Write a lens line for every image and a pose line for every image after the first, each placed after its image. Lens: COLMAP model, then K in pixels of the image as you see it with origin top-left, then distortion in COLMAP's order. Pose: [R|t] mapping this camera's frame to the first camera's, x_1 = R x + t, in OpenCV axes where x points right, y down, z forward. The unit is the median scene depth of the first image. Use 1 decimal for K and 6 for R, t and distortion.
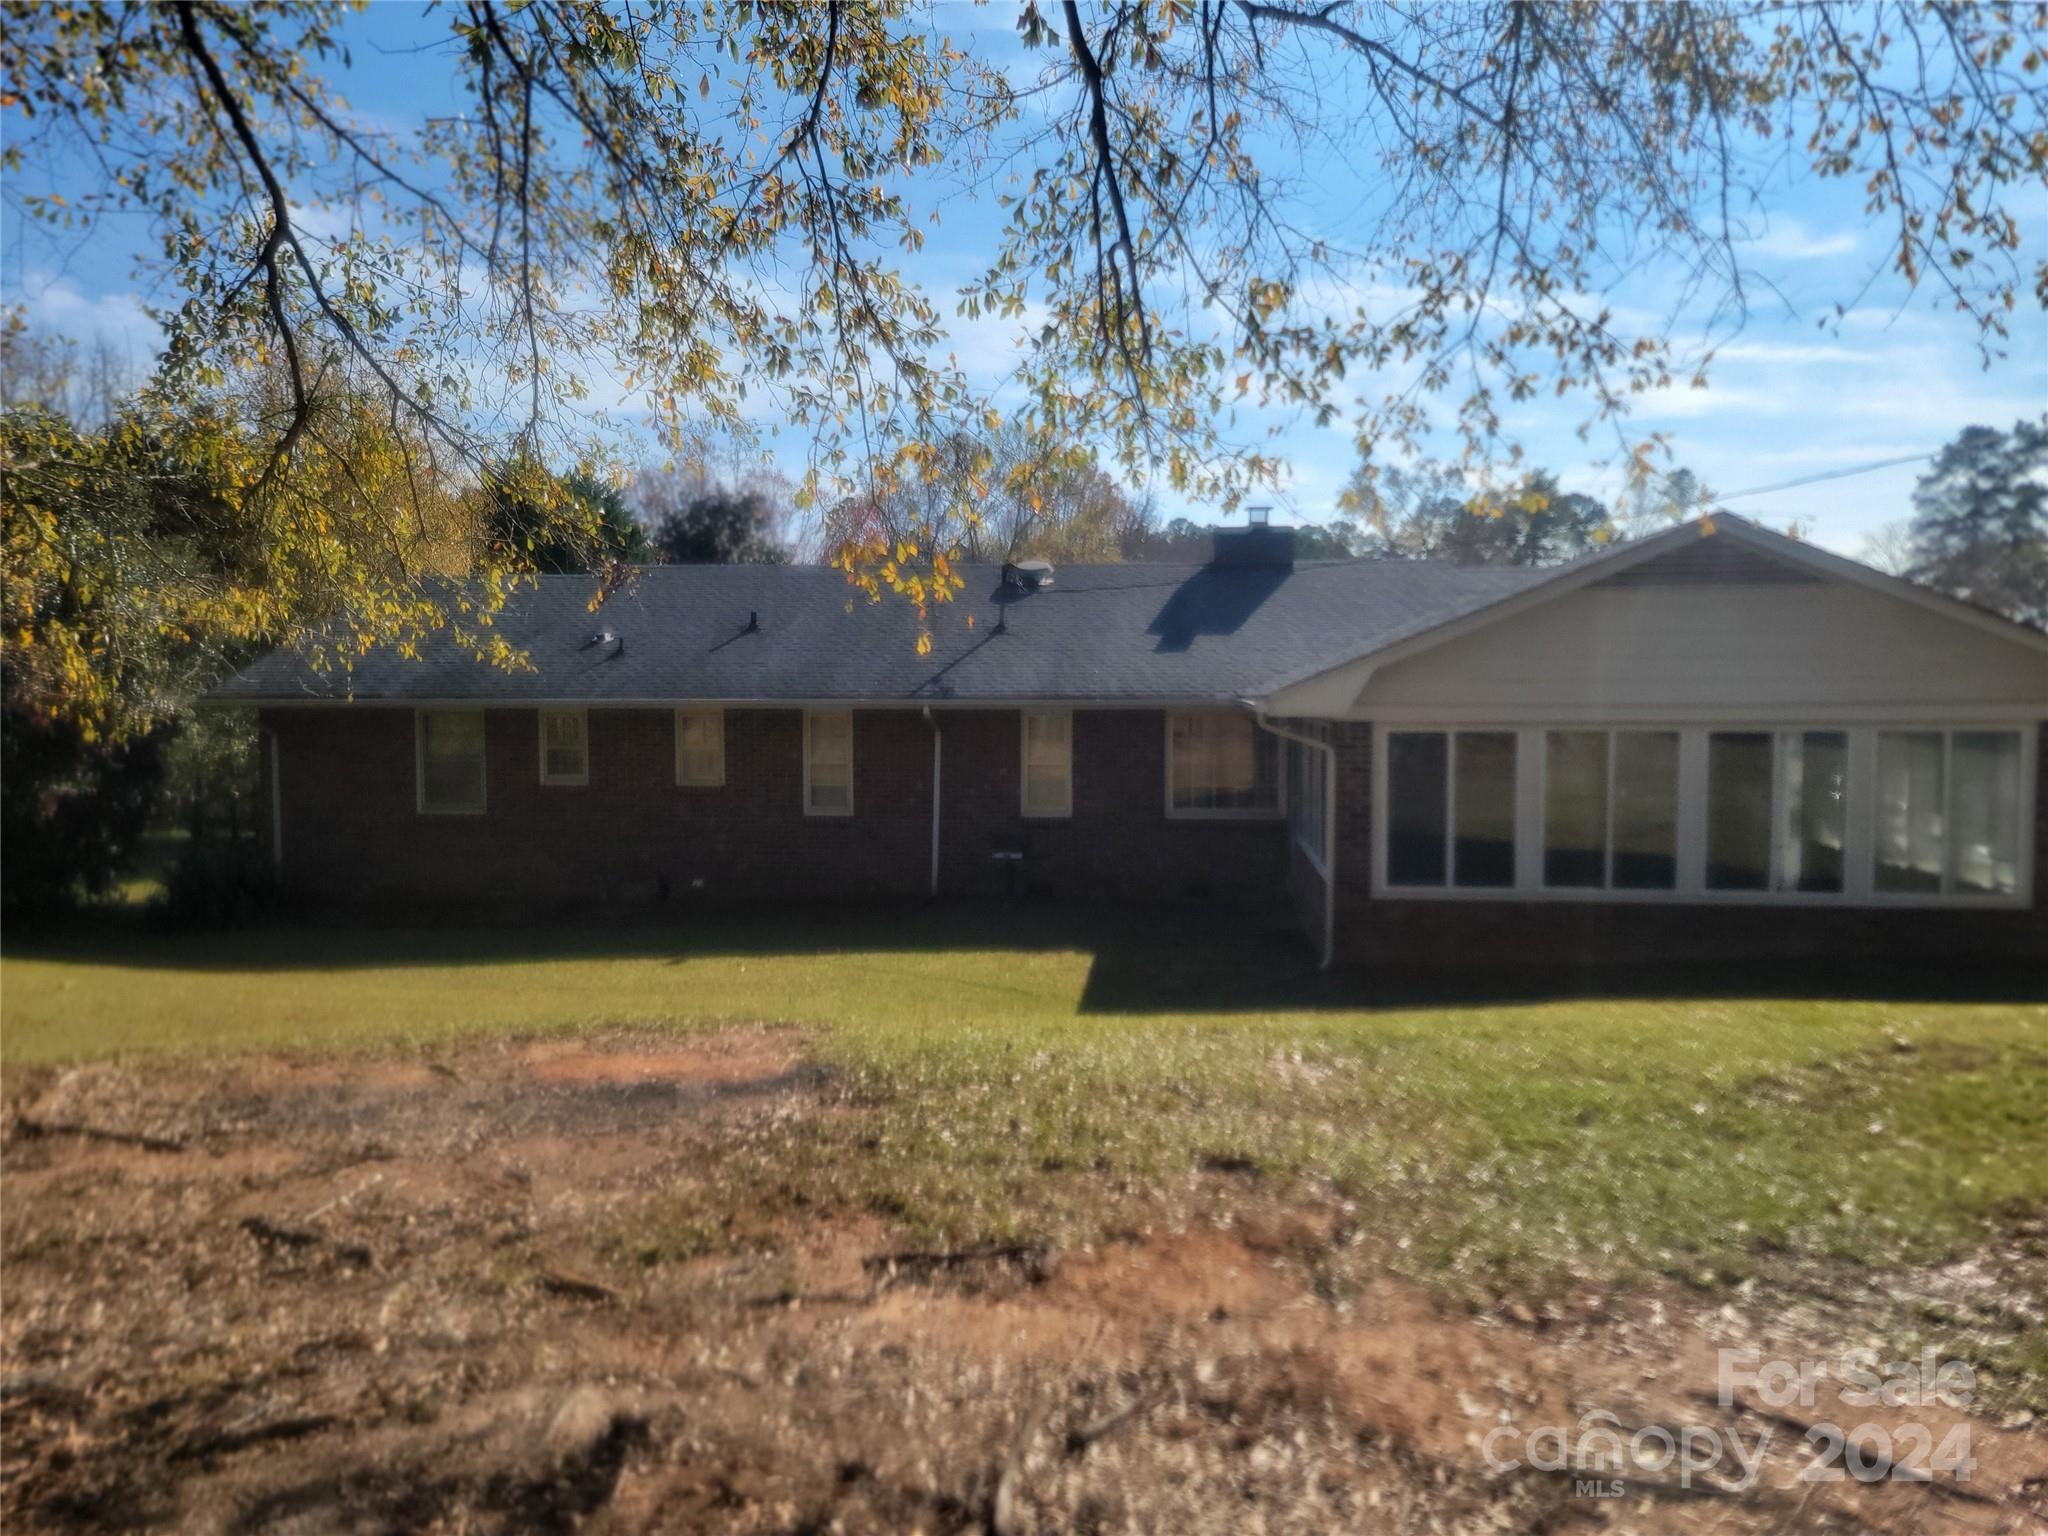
lens RADIAL K [[1400.8, 0, 1023.1], [0, 1400.8, 796.2], [0, 0, 1]] dist [0.105405, -0.068671]
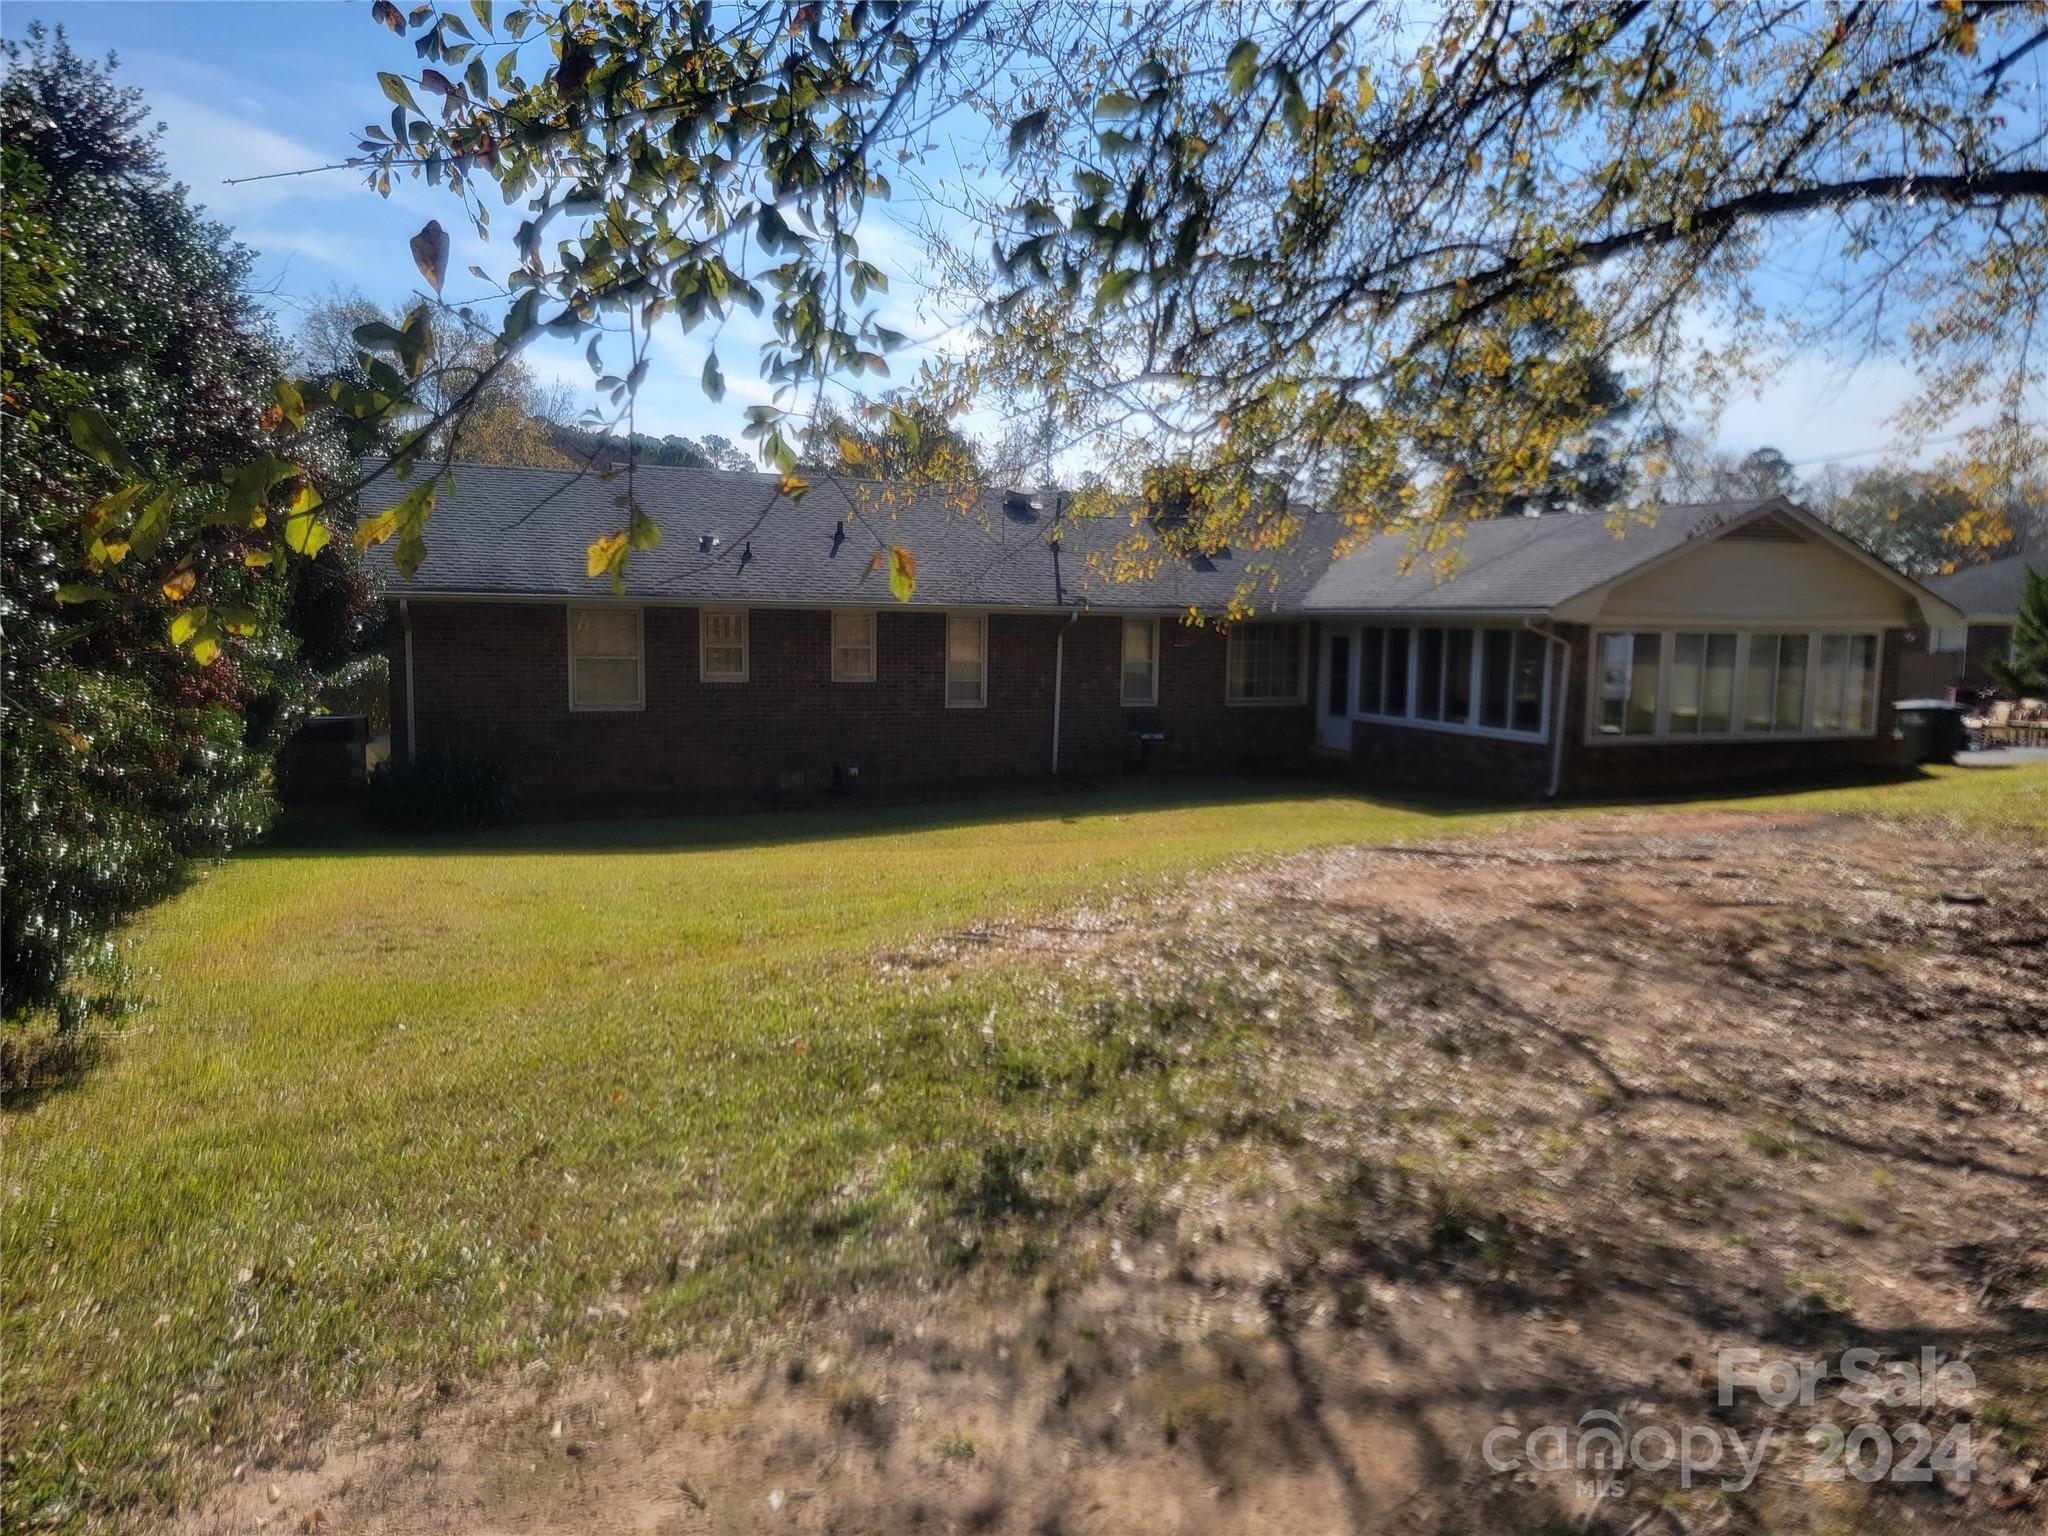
lens RADIAL K [[1400.8, 0, 1023.1], [0, 1400.8, 796.2], [0, 0, 1]] dist [0.105405, -0.068671]
pose [[0.858185, -0.049045, 0.510993, -0.685482], [0.015894, 0.997487, 0.069045, 0.008895], [-0.513095, -0.051131, 0.856808, 0.011697]]
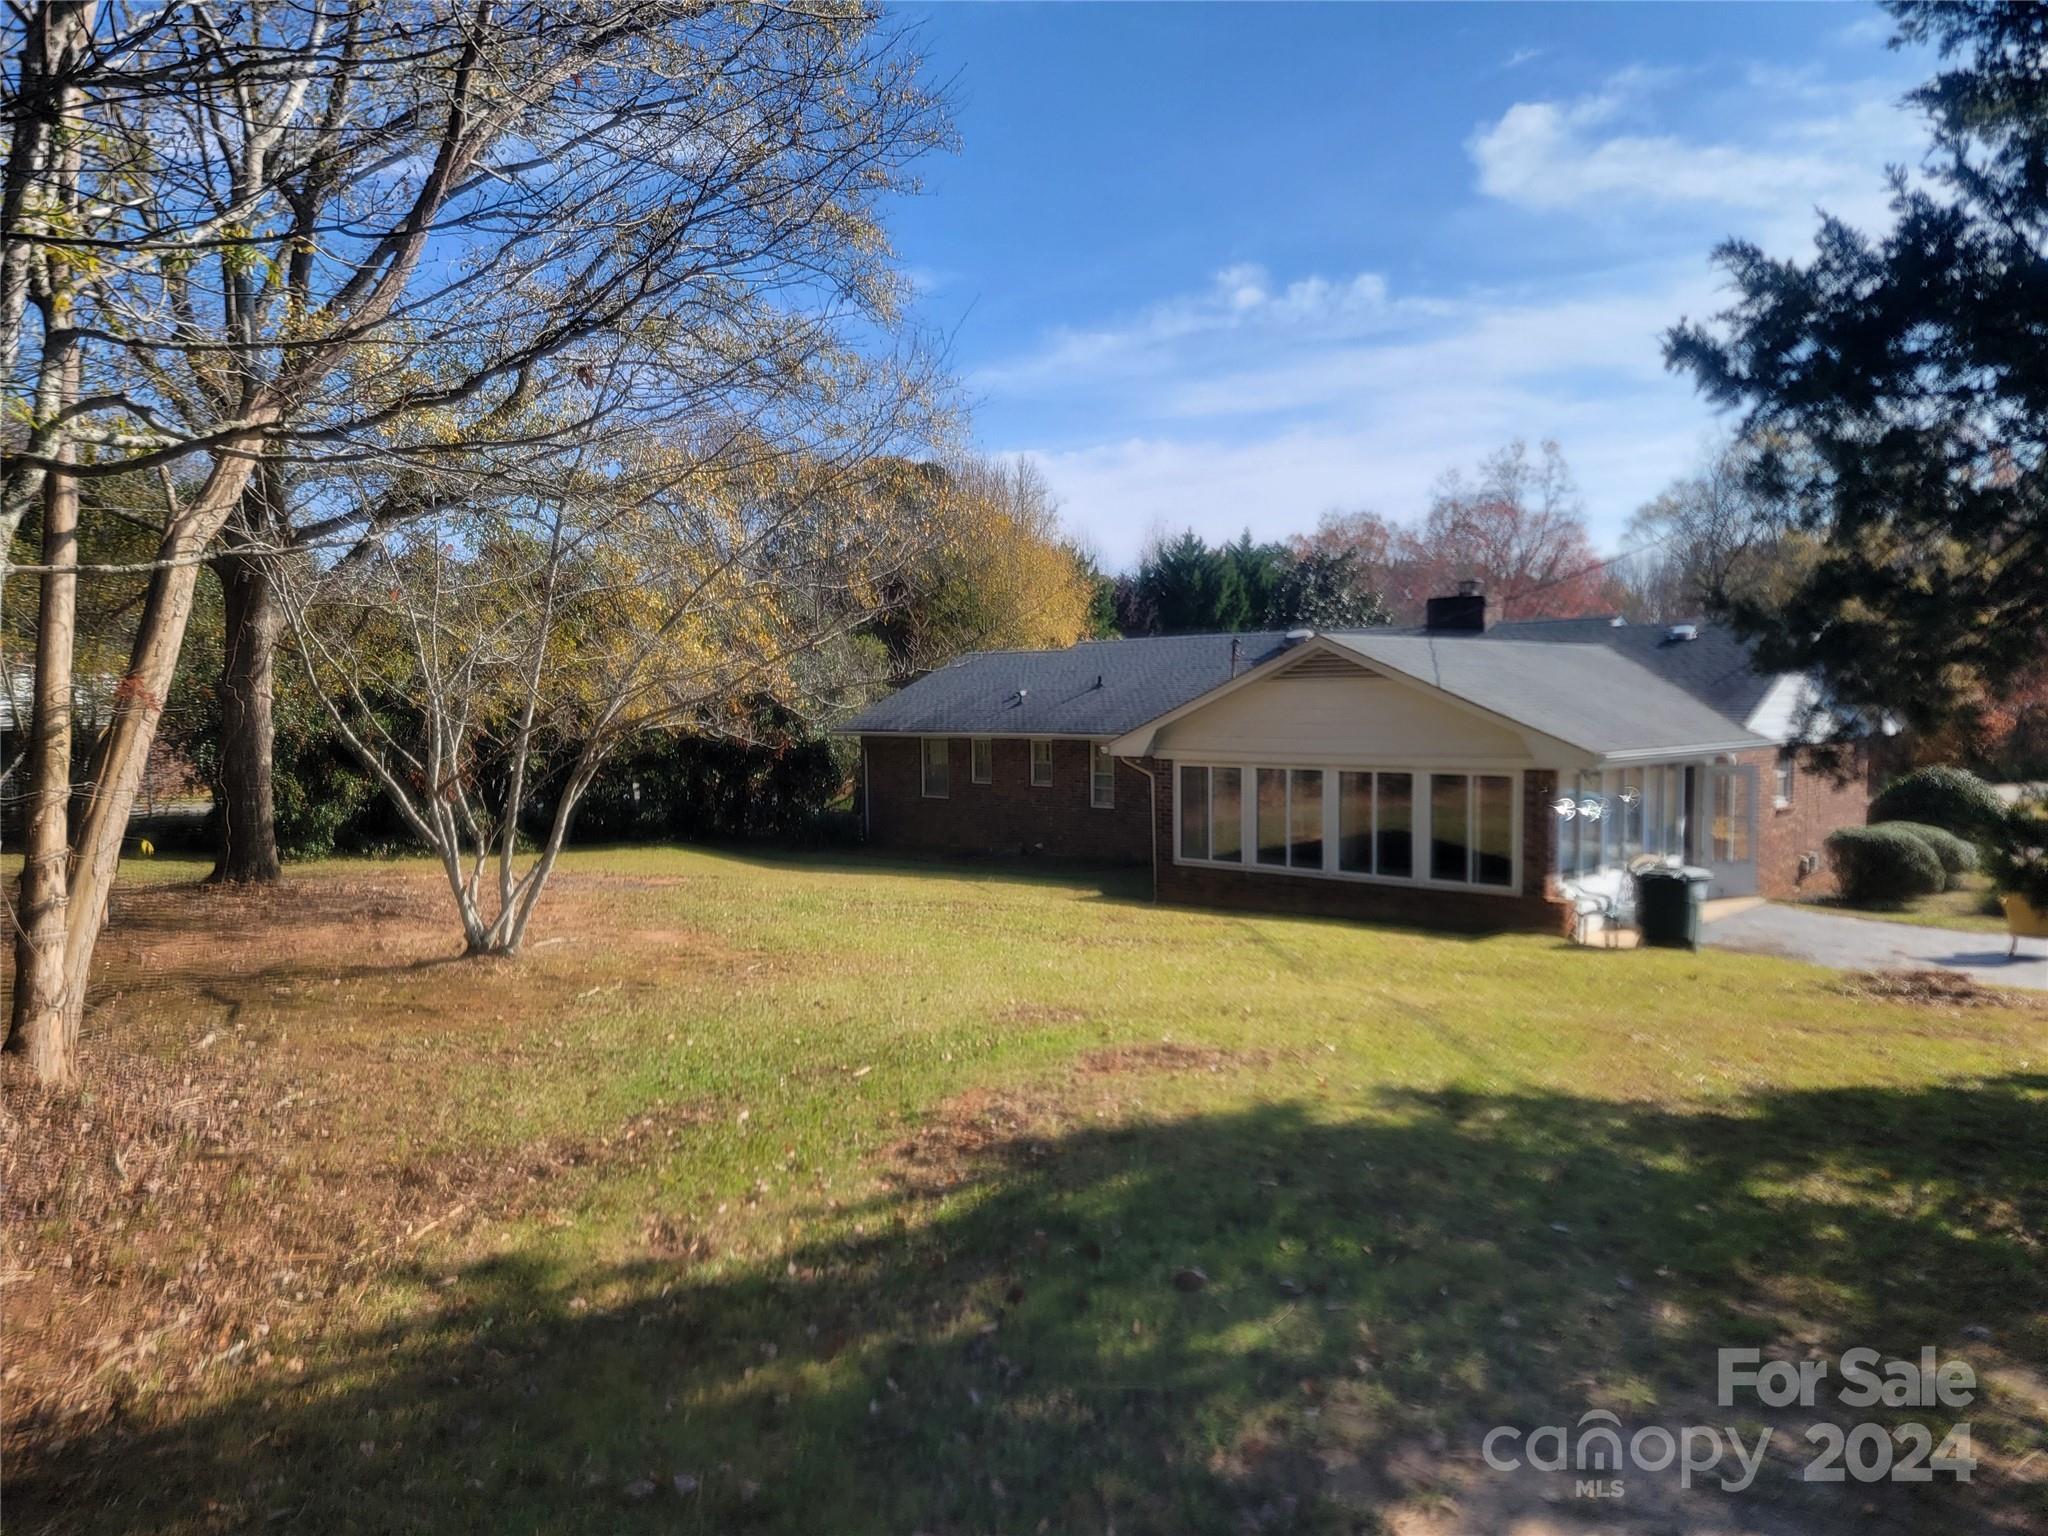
lens RADIAL K [[1400.8, 0, 1023.1], [0, 1400.8, 796.2], [0, 0, 1]] dist [0.105405, -0.068671]
pose [[0.800611, 0.039662, -0.597870, 0.700971], [-0.044990, 0.998969, 0.006023, -0.006156], [0.597492, 0.022076, 0.801571, -0.279432]]
